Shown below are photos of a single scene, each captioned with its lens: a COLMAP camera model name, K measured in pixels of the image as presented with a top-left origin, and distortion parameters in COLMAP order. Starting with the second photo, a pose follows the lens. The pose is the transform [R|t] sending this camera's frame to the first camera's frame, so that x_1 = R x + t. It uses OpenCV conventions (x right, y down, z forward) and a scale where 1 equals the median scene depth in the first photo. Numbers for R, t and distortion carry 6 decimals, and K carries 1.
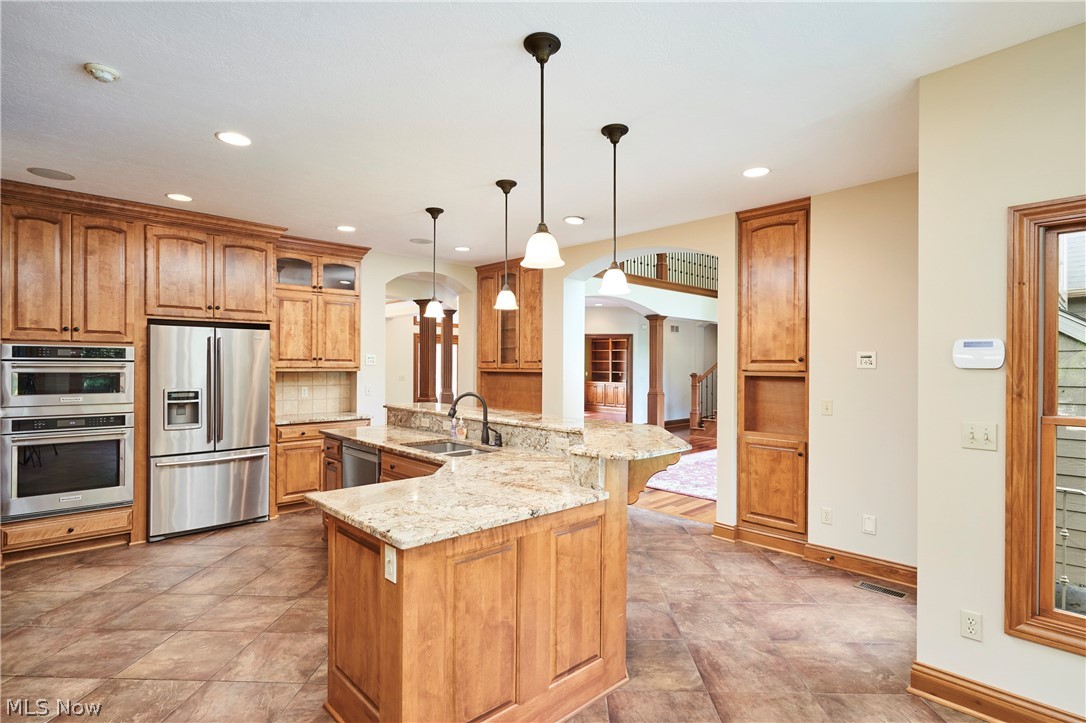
lens RADIAL K [[549.8, 0, 543.0], [0, 549.8, 361.5], [0, 0, 1]] dist [0.001280, 0.000251]
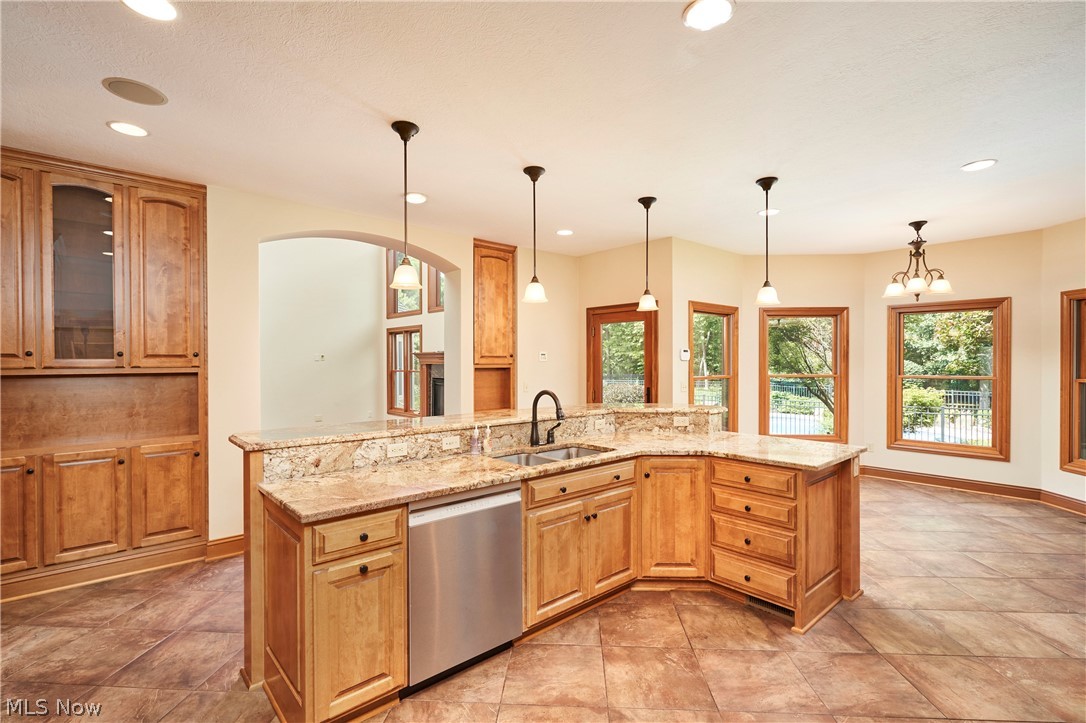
lens RADIAL K [[507.2, 0, 543.0], [0, 507.2, 361.5], [0, 0, 1]] dist [-0.020776, -0.000016]
pose [[0.021645, -0.005112, 0.999753, -0.888677], [-0.003586, 0.999980, 0.005191, 0.004427], [-0.999759, -0.003698, 0.021626, 0.905419]]
